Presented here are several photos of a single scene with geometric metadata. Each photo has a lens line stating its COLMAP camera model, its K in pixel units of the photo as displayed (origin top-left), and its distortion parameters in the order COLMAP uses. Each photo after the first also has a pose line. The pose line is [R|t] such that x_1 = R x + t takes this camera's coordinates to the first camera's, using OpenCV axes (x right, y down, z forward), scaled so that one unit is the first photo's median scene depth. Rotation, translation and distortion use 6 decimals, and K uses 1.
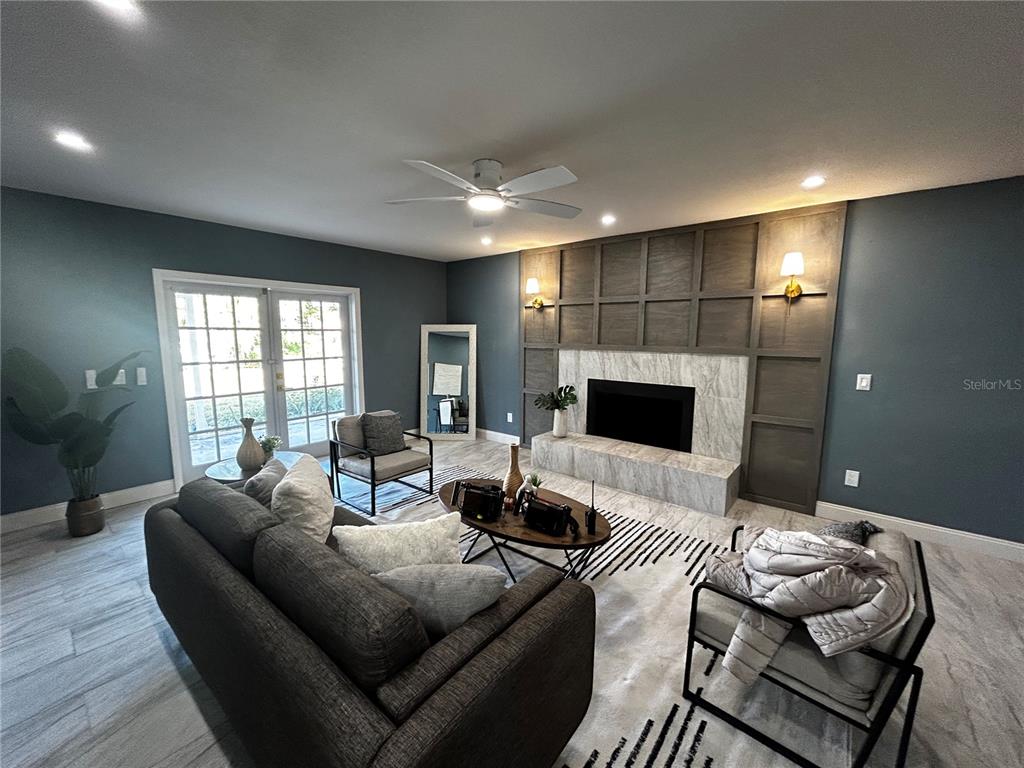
lens RADIAL K [[416.9, 0, 528.5], [0, 416.9, 385.6], [0, 0, 1]] dist [-0.001047, 0.001222]
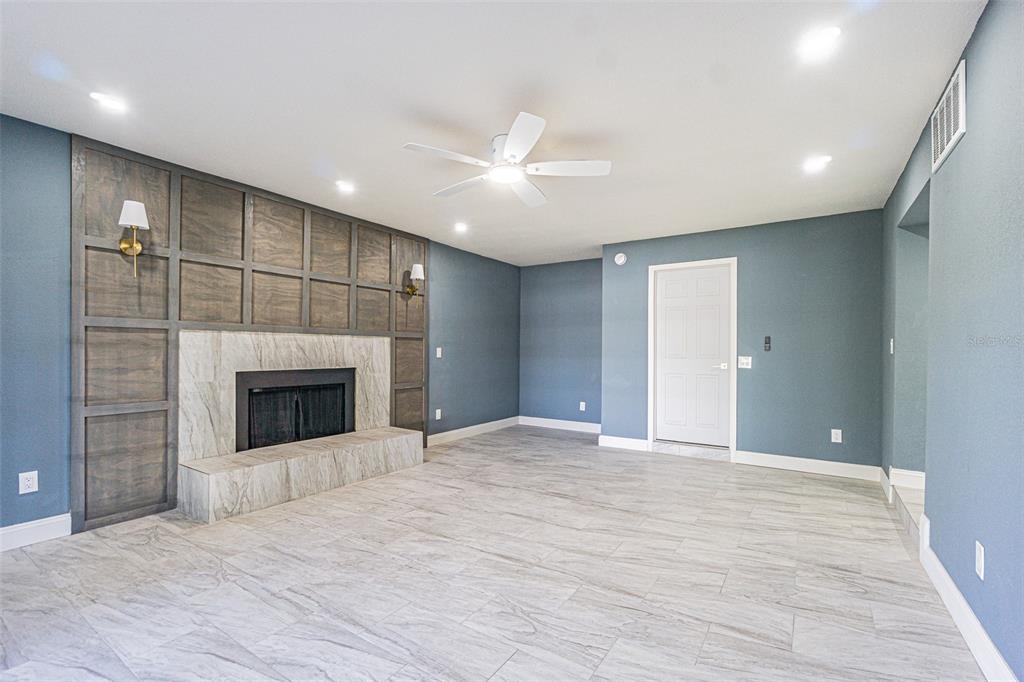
lens RADIAL K [[450.9, 0, 505.9], [0, 450.9, 350.9], [0, 0, 1]] dist [-0.006823, 0.001732]
pose [[-0.082362, -0.012397, 0.996525, -0.778344], [0.116947, 0.992894, 0.022017, -0.018327], [-0.989717, 0.118354, -0.080327, 0.717102]]
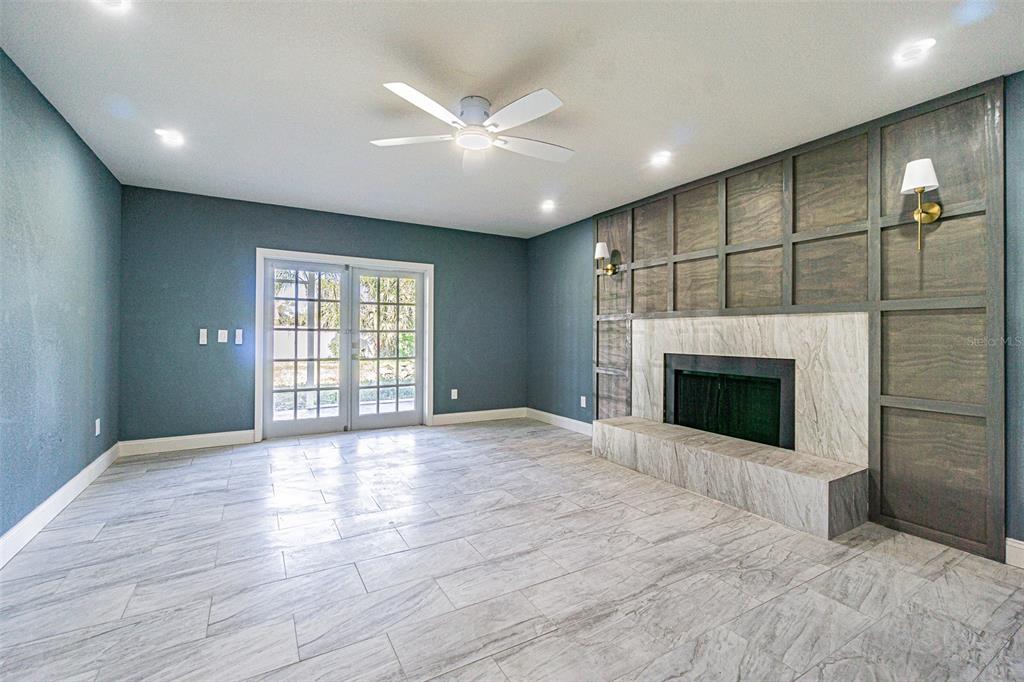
lens RADIAL K [[450.9, 0, 517.7], [0, 450.9, 330.3], [0, 0, 1]] dist [-0.006823, 0.001732]
pose [[0.936613, -0.006233, -0.350311, 0.219927], [-0.041837, 0.990698, -0.129487, 0.078318], [0.347859, 0.135935, 0.927640, 0.077042]]
